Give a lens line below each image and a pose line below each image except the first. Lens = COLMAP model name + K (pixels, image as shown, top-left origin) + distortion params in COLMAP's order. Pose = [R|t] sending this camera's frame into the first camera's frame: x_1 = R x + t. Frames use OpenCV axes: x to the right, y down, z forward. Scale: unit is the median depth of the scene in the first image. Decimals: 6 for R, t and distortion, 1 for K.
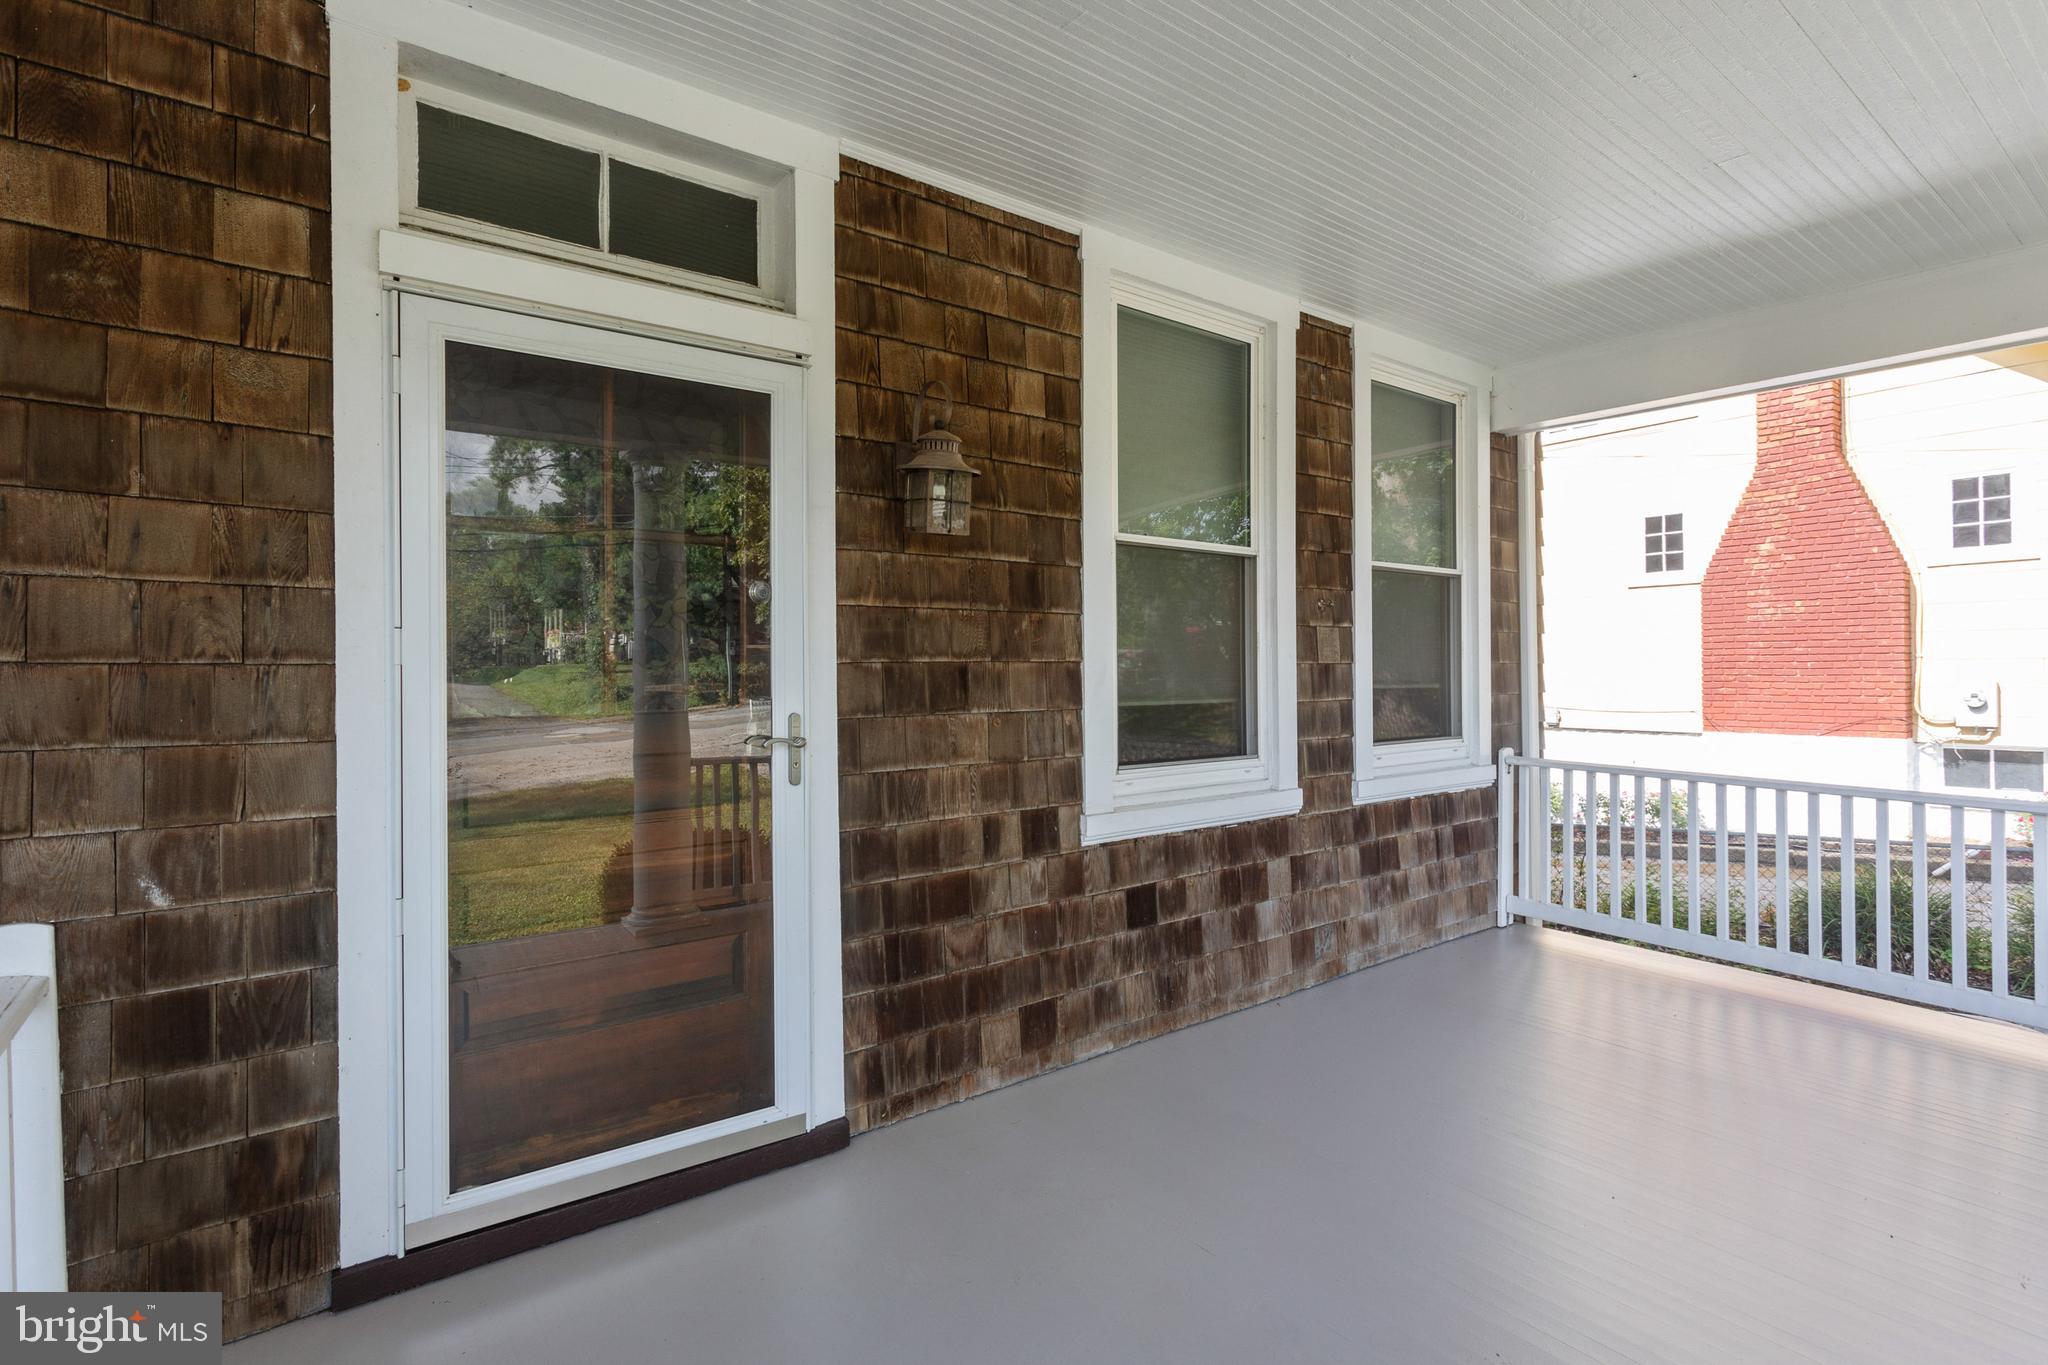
lens RADIAL K [[968.6, 0, 1015.2], [0, 968.6, 666.3], [0, 0, 1]] dist [-0.001585, -0.000192]
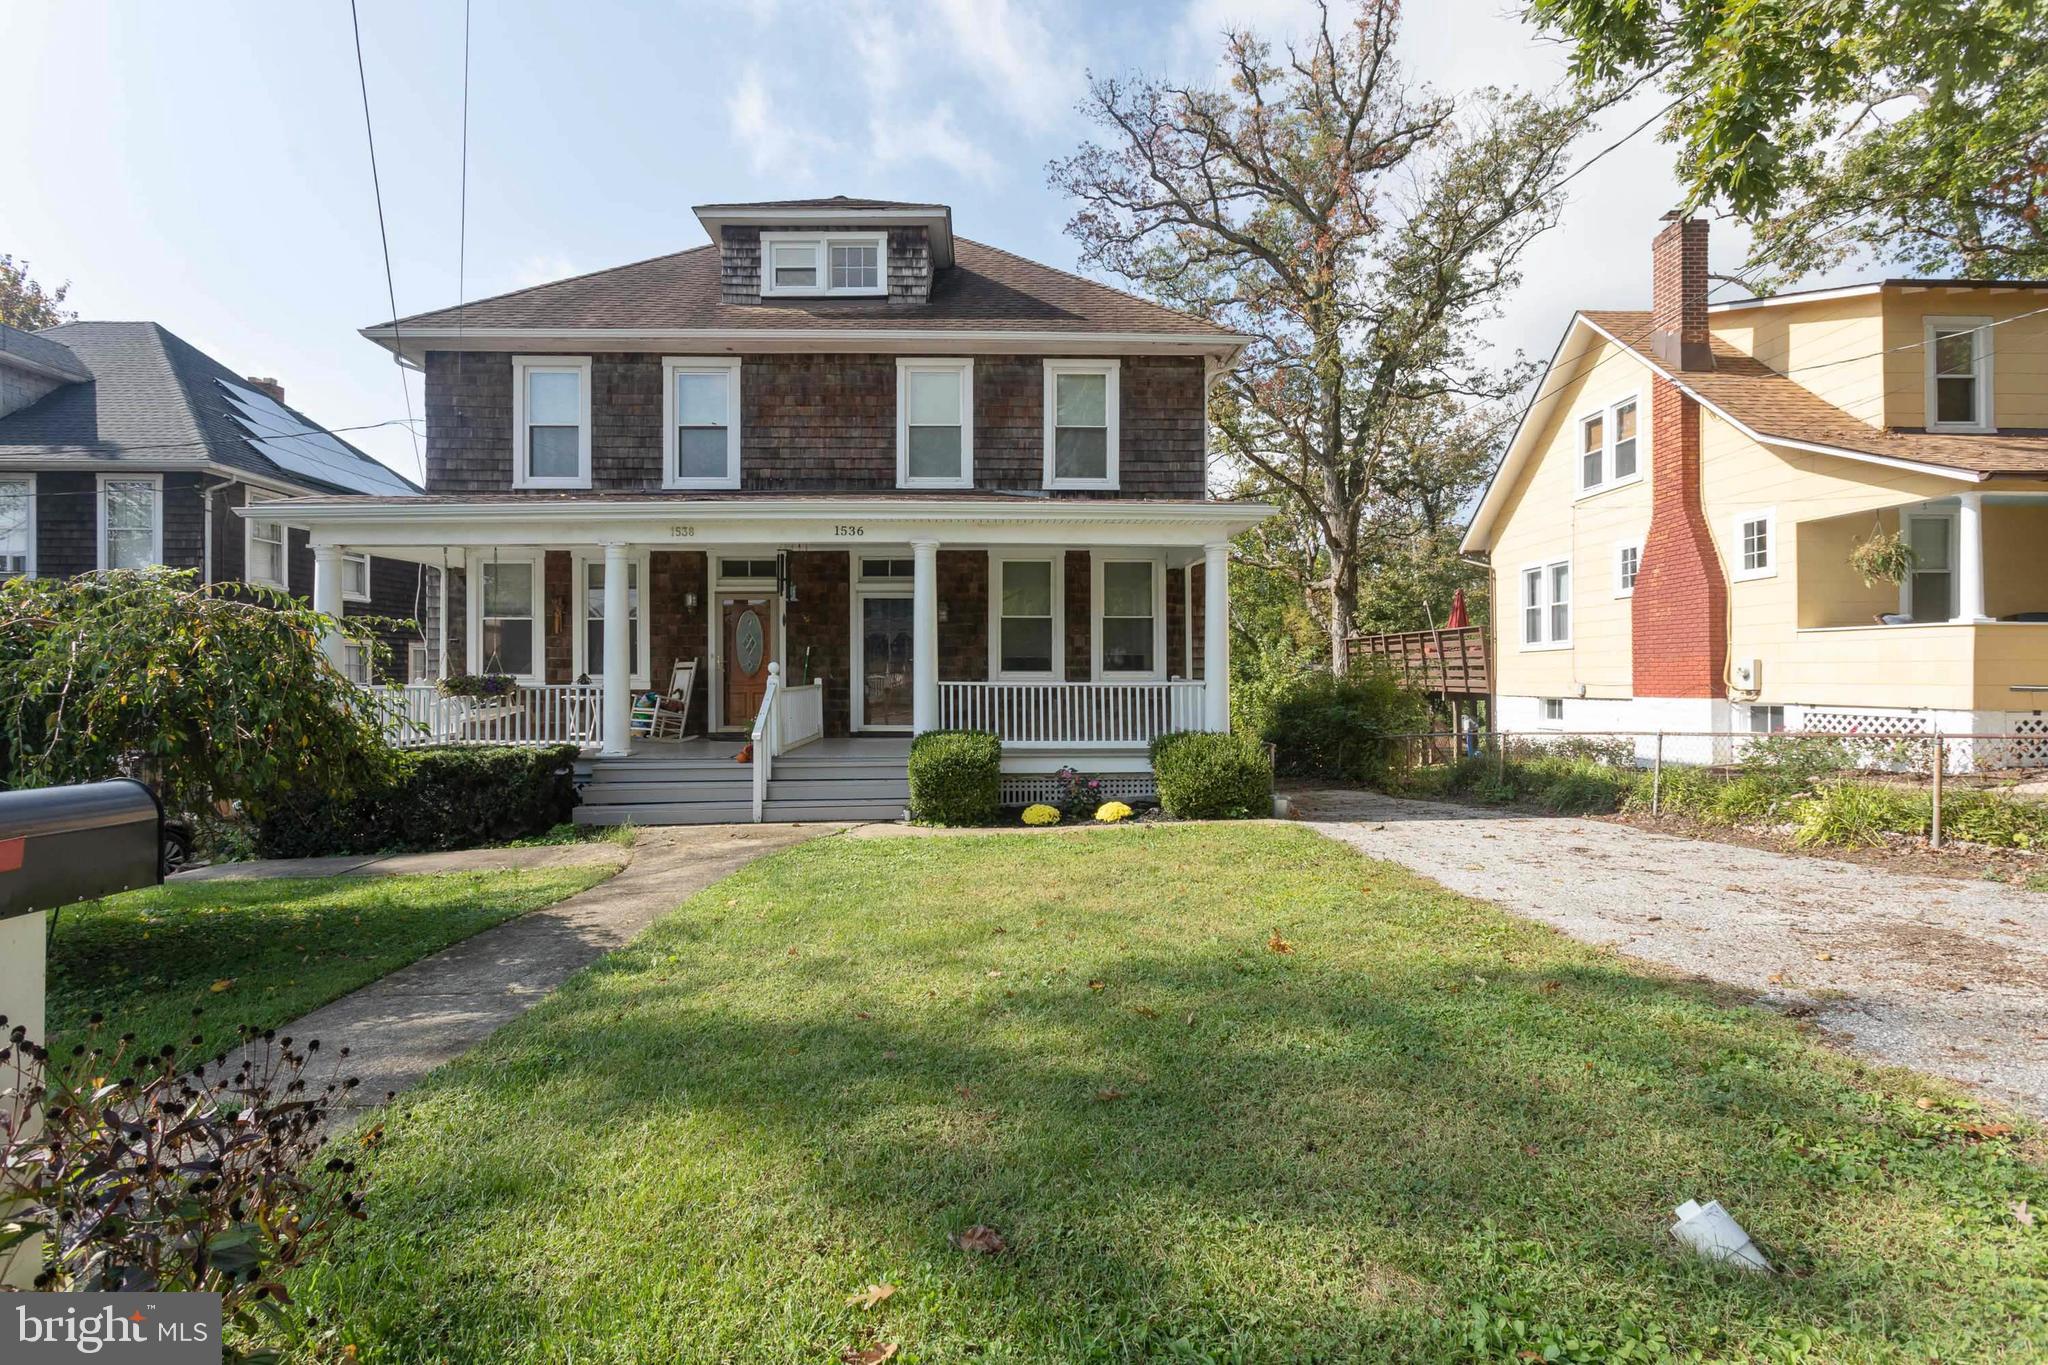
lens RADIAL K [[968.6, 0, 1015.2], [0, 968.6, 666.3], [0, 0, 1]] dist [-0.001585, -0.000192]
pose [[0.816165, -0.002742, -0.577813, 2.203457], [-0.003170, 0.999952, -0.009223, 0.103159], [0.577810, 0.009359, 0.816117, -2.057283]]
